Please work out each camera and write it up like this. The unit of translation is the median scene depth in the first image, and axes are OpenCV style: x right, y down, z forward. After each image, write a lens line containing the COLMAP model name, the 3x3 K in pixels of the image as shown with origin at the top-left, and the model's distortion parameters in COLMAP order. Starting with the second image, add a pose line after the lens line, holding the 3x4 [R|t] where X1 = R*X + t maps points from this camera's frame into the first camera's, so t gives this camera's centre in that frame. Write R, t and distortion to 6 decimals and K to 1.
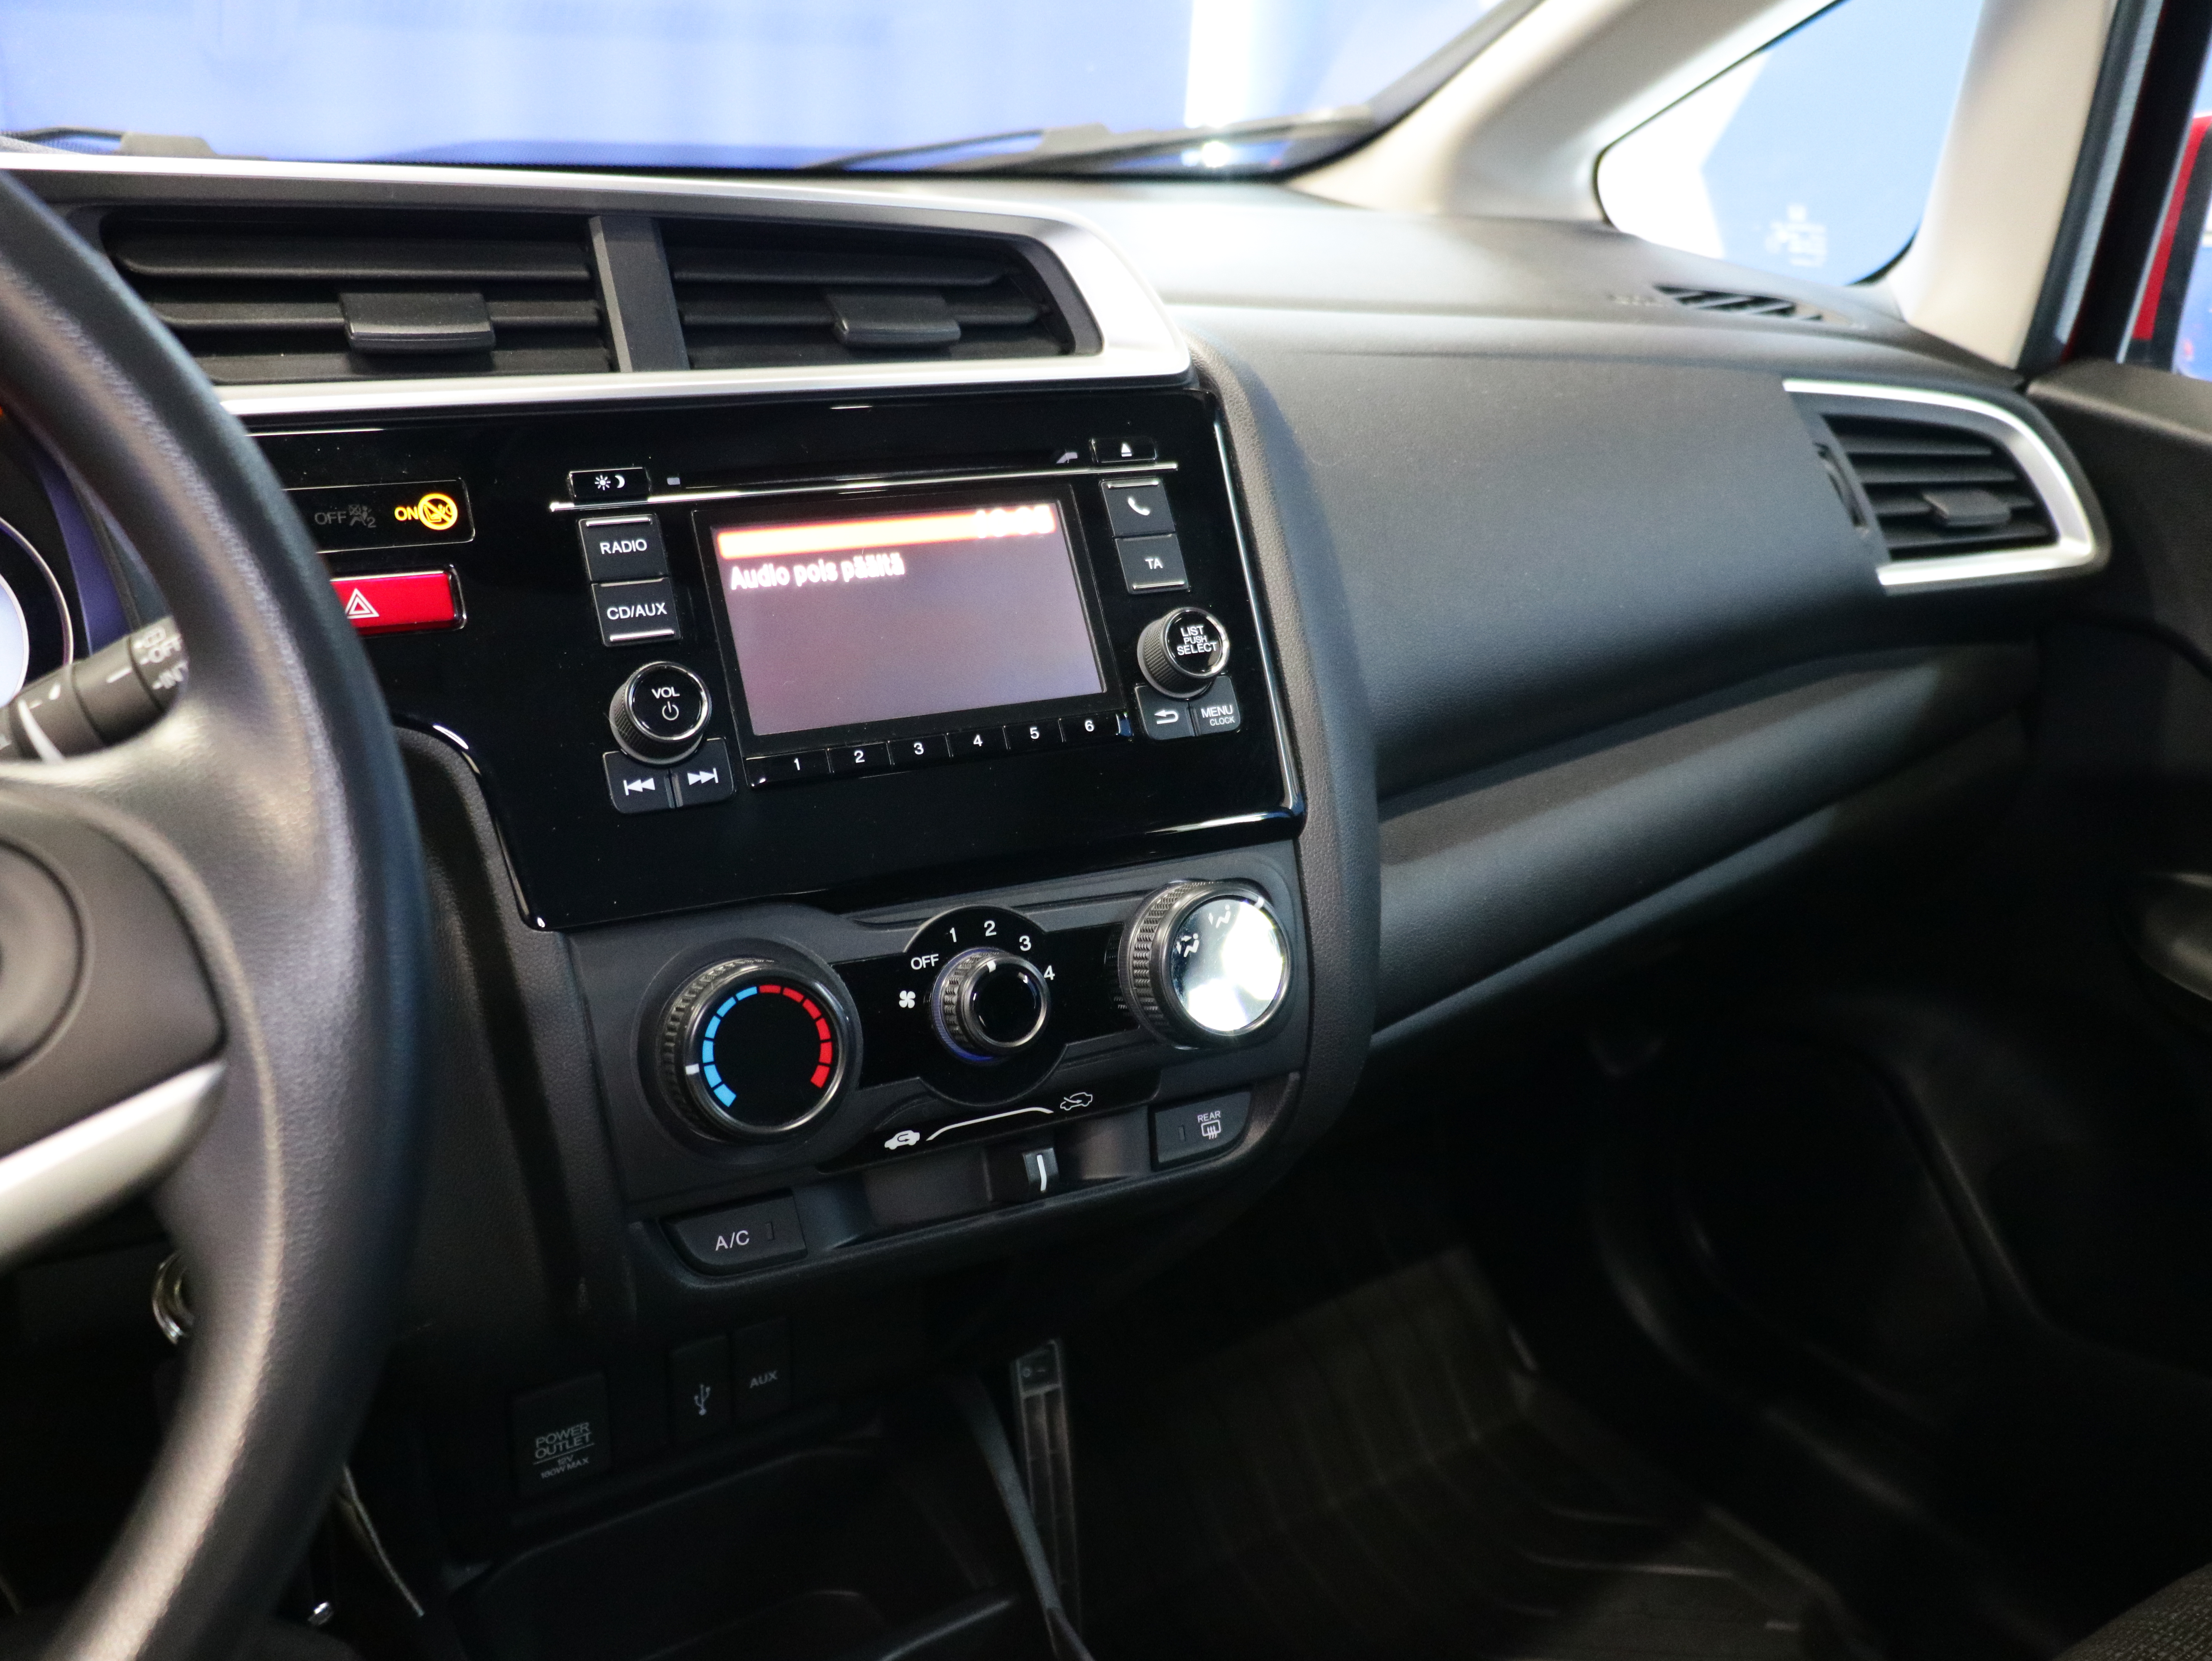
lens RADIAL K [[1961.3, 0, 1096.9], [0, 1961.3, 825.0], [0, 0, 1]] dist [-0.024531, 0.008628]
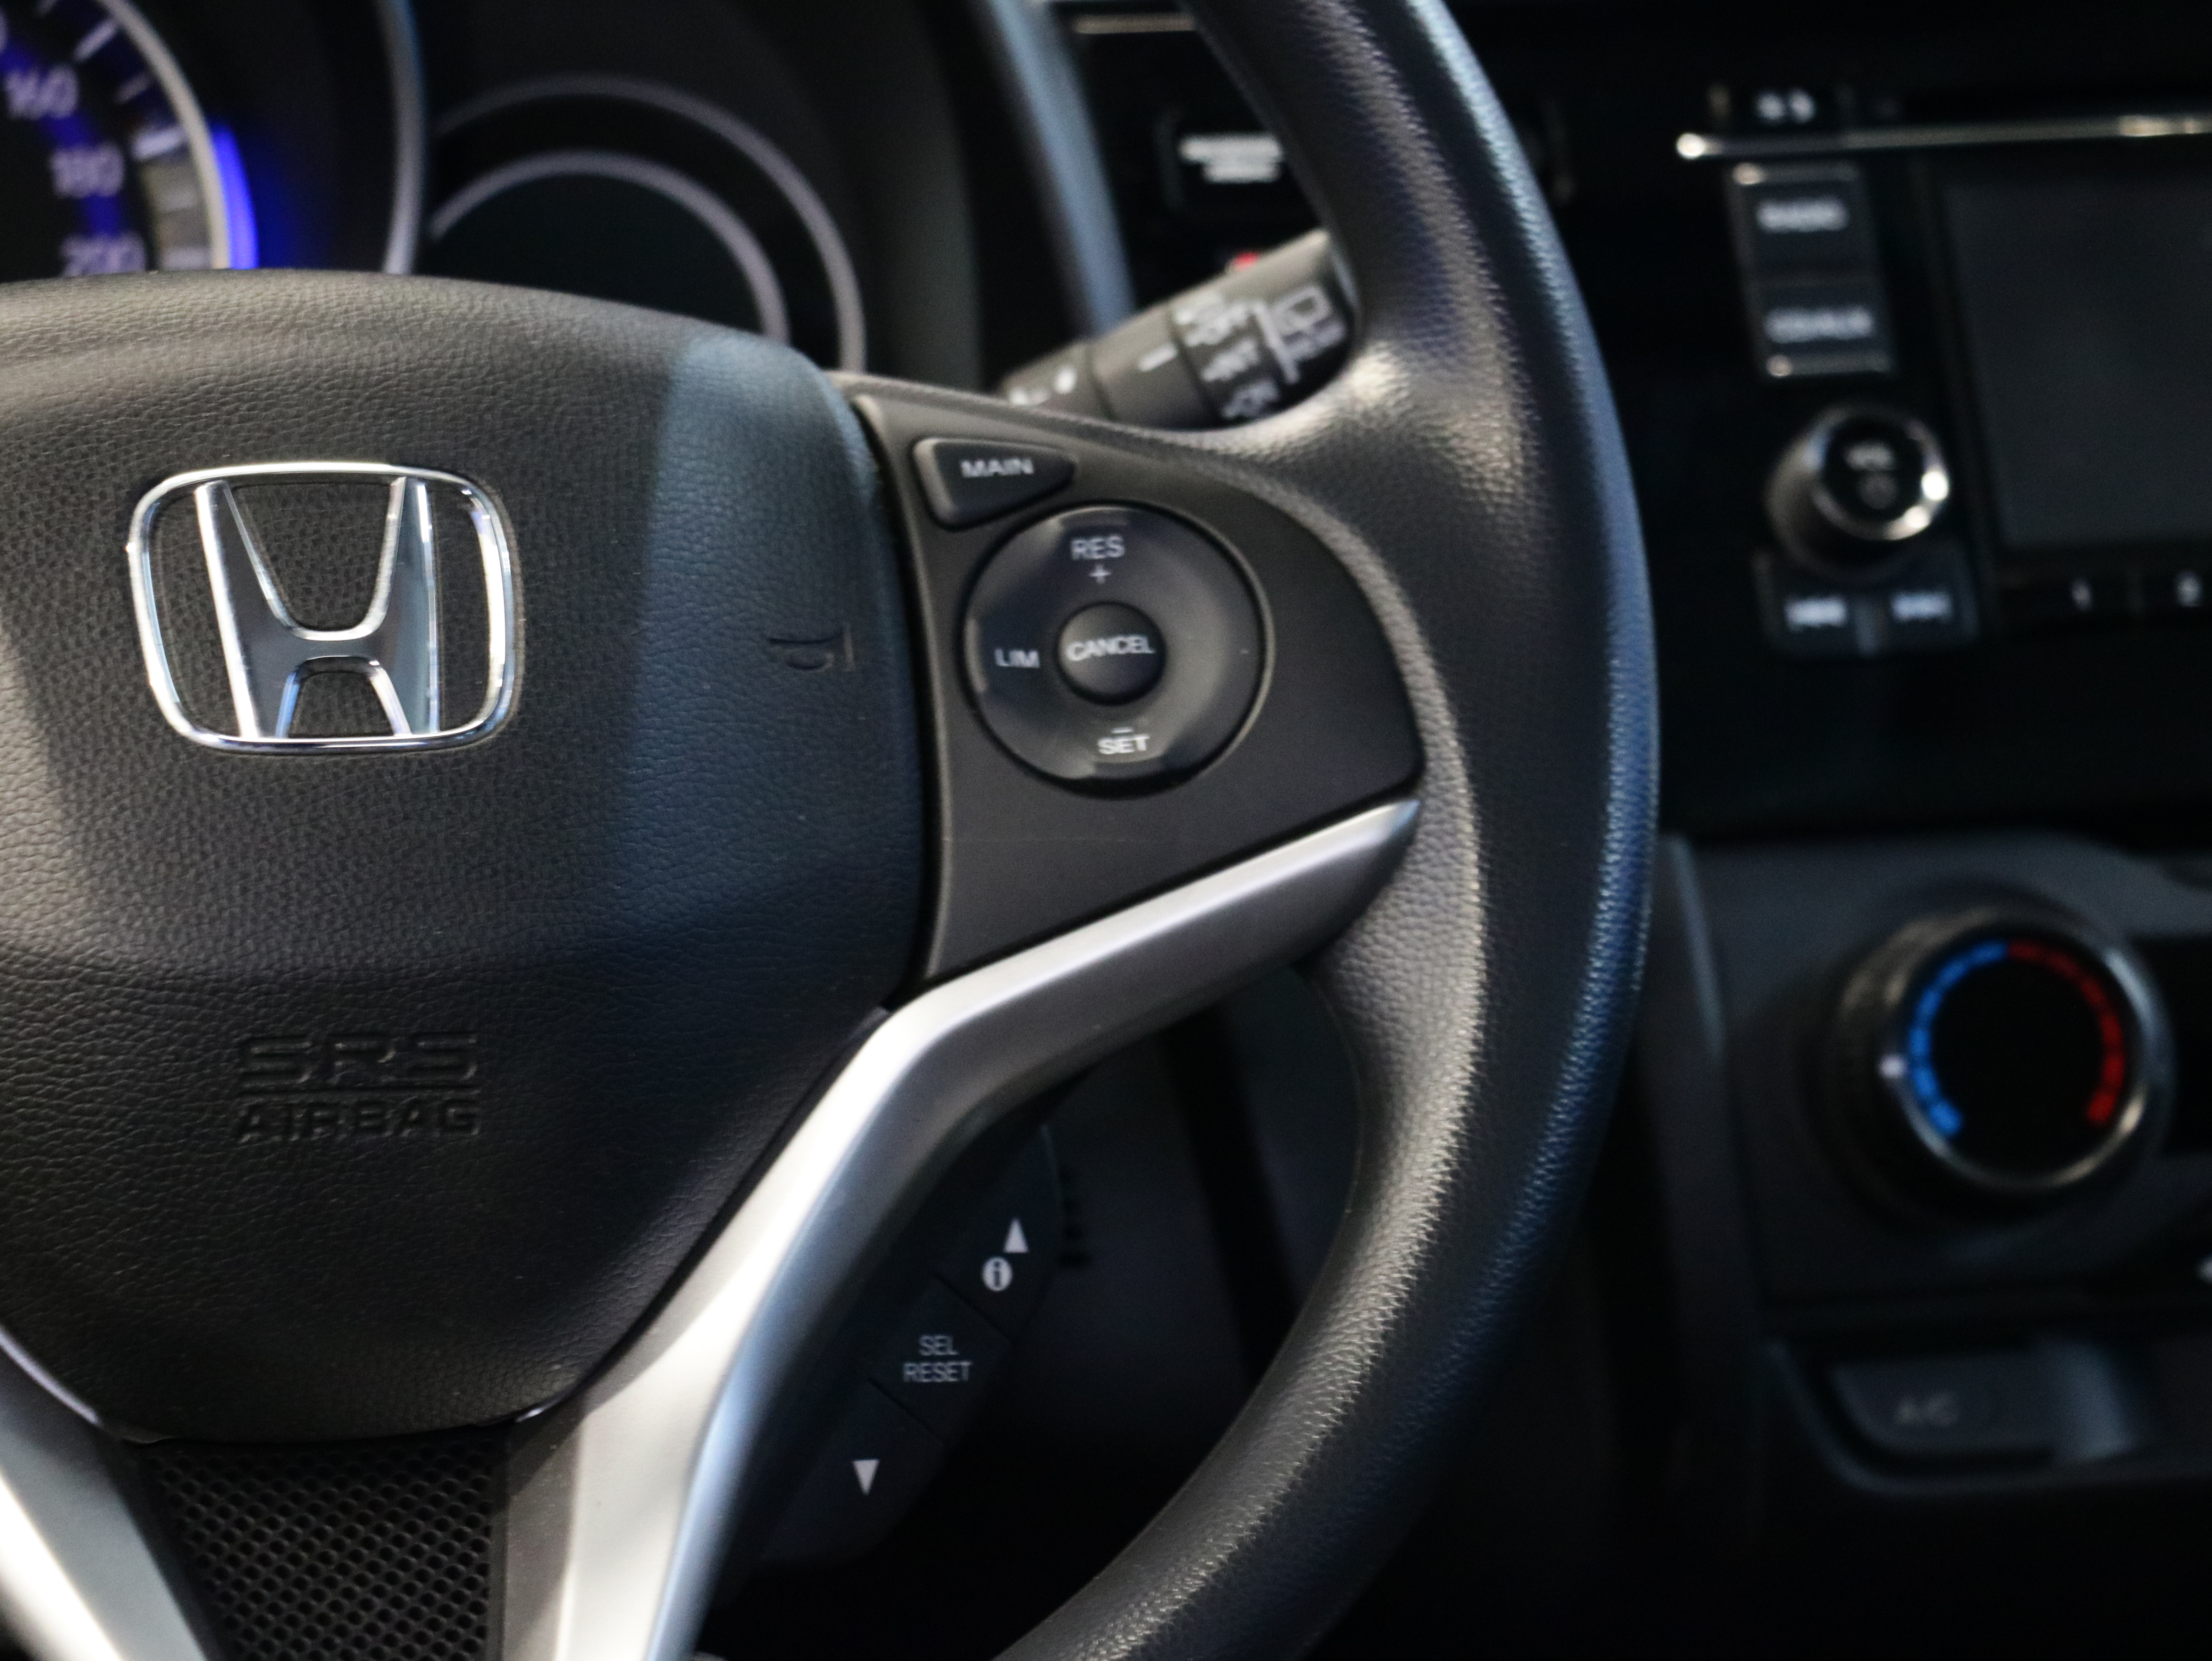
lens RADIAL K [[7177.4, 0, 1106.0], [0, 7177.4, 830.5], [0, 0, 1]] dist [-0.024114, -0.165176]
pose [[0.969096, 0.039320, -0.243531, 0.079020], [-0.059739, 0.995238, -0.077030, 0.198976], [0.239343, 0.089197, 0.966829, -1.011707]]
